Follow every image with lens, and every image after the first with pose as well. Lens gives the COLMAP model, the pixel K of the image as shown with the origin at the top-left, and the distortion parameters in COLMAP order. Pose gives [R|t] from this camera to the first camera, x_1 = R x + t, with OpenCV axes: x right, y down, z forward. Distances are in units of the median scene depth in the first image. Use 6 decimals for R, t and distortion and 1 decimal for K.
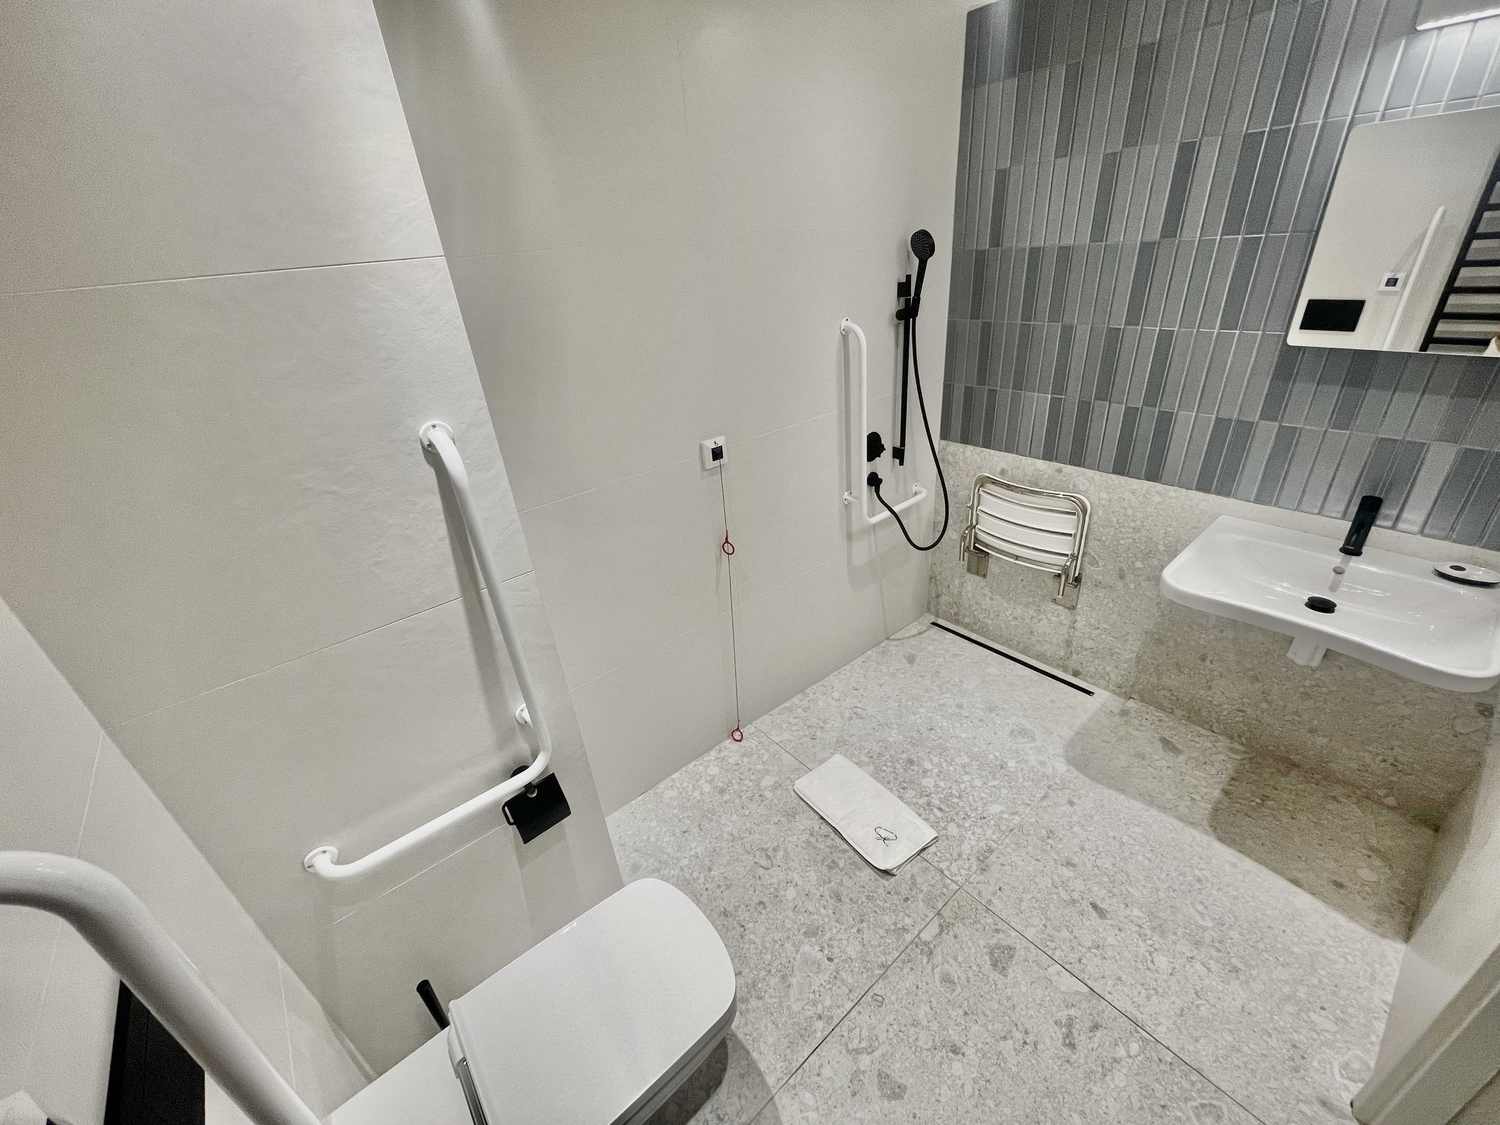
lens RADIAL K [[606.6, 0, 753.7], [0, 606.6, 561.7], [0, 0, 1]] dist [-0.013029, 0.000009]
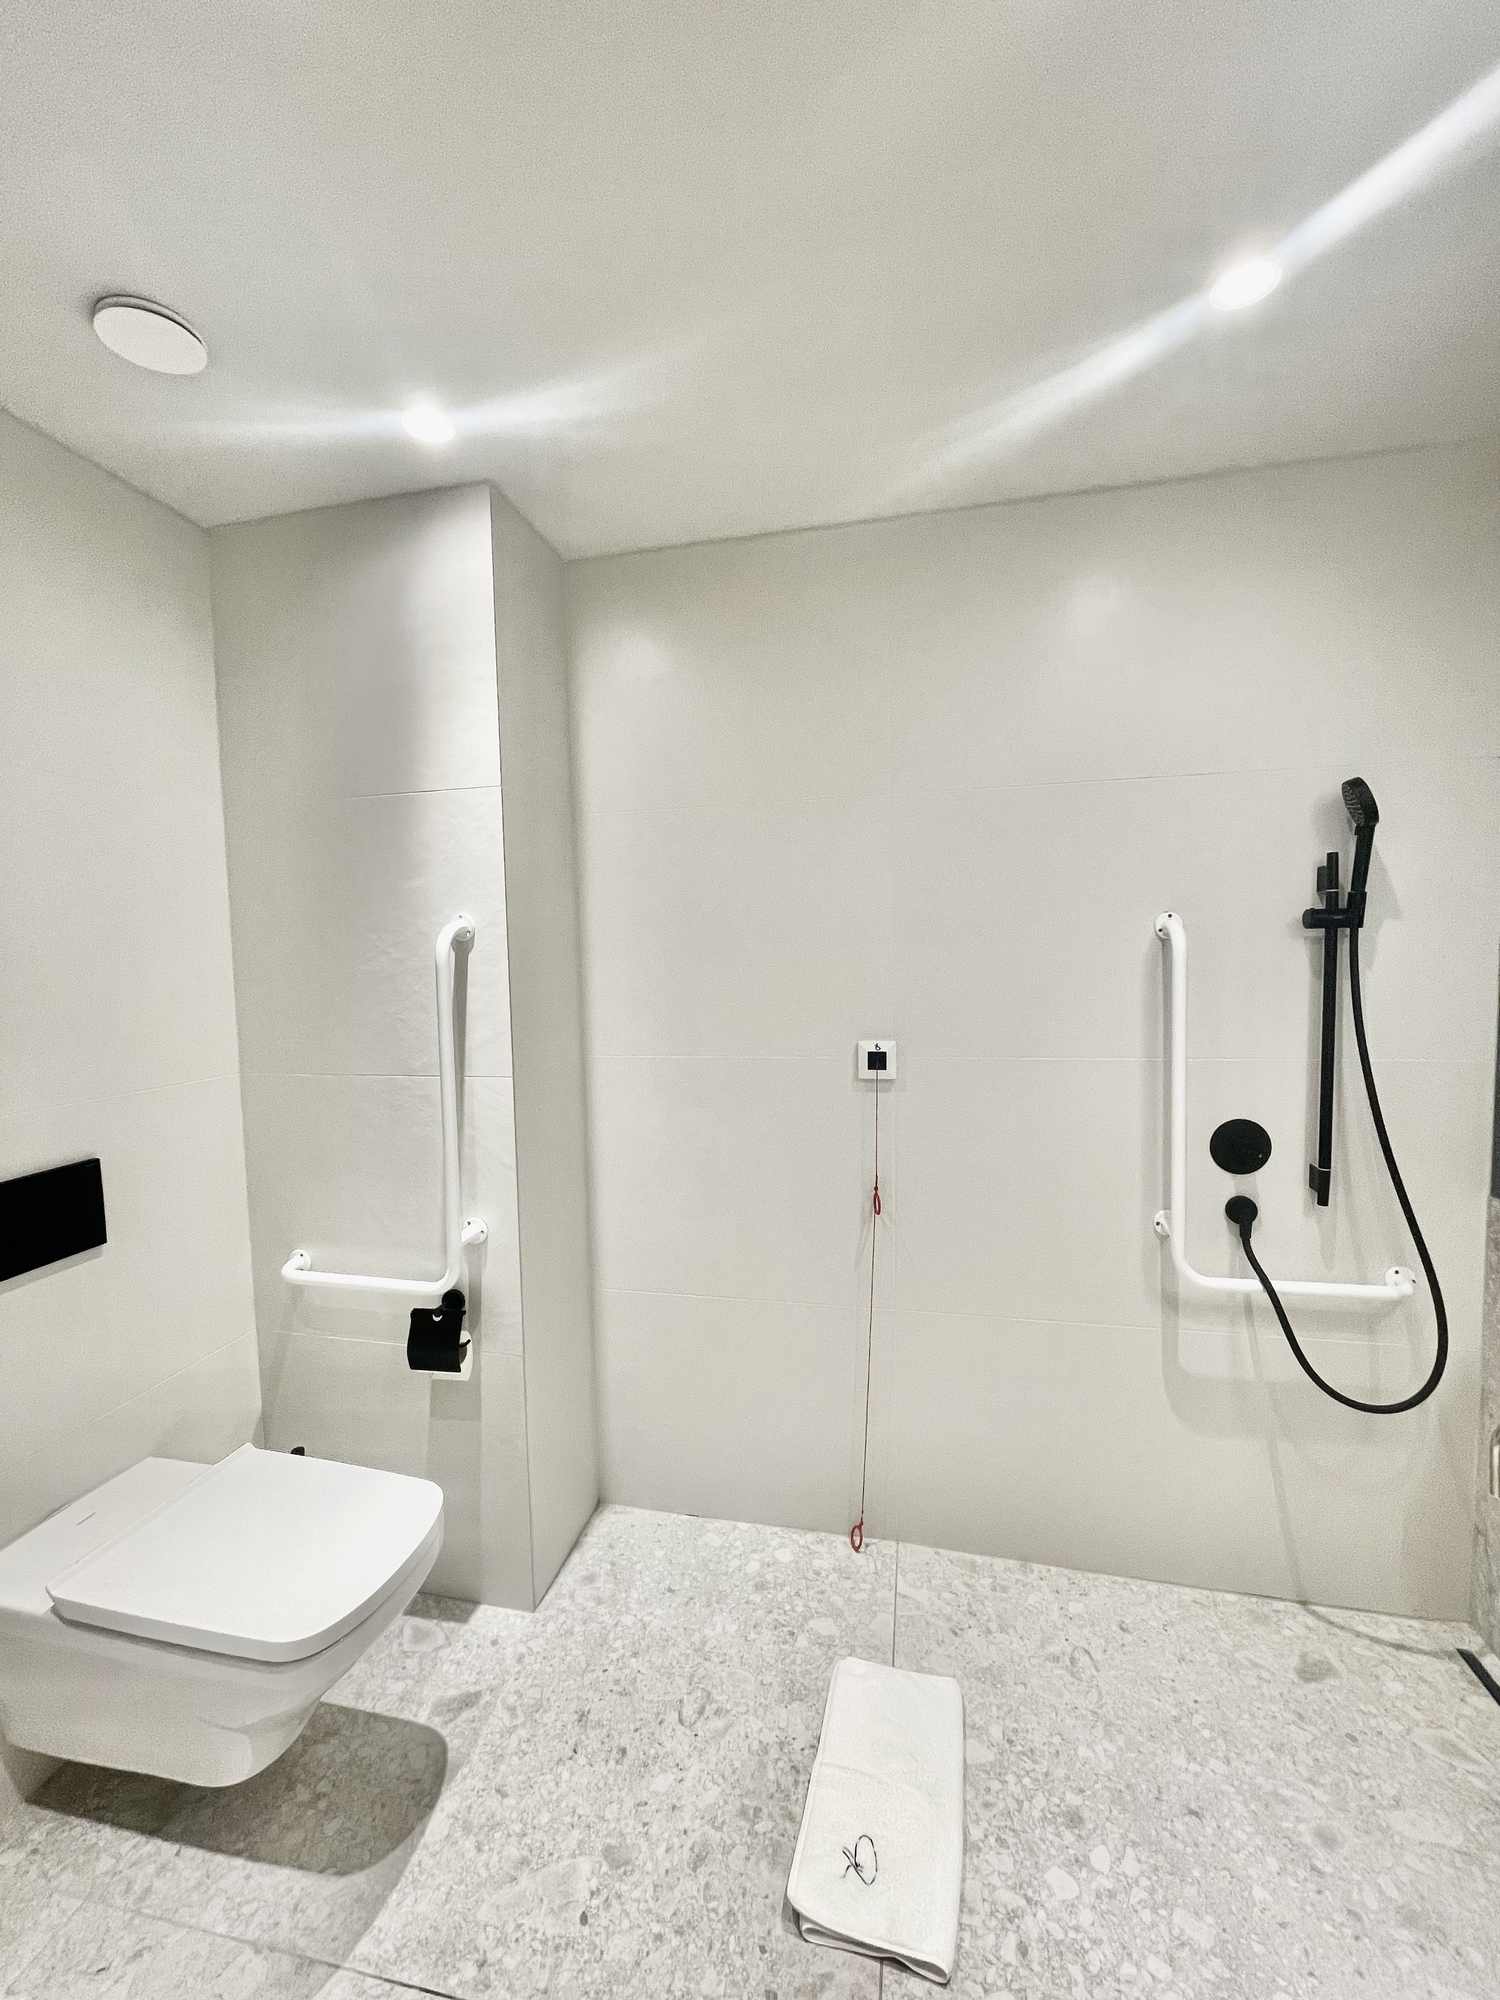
lens RADIAL K [[808.9, 0, 754.3], [0, 808.9, 1001.4], [0, 0, 1]] dist [-0.013029, 0.000009]
pose [[0.616159, 0.116784, -0.778916, 0.572987], [-0.396711, 0.900357, -0.178824, -0.011091], [0.680418, 0.419188, 0.601092, 0.280098]]
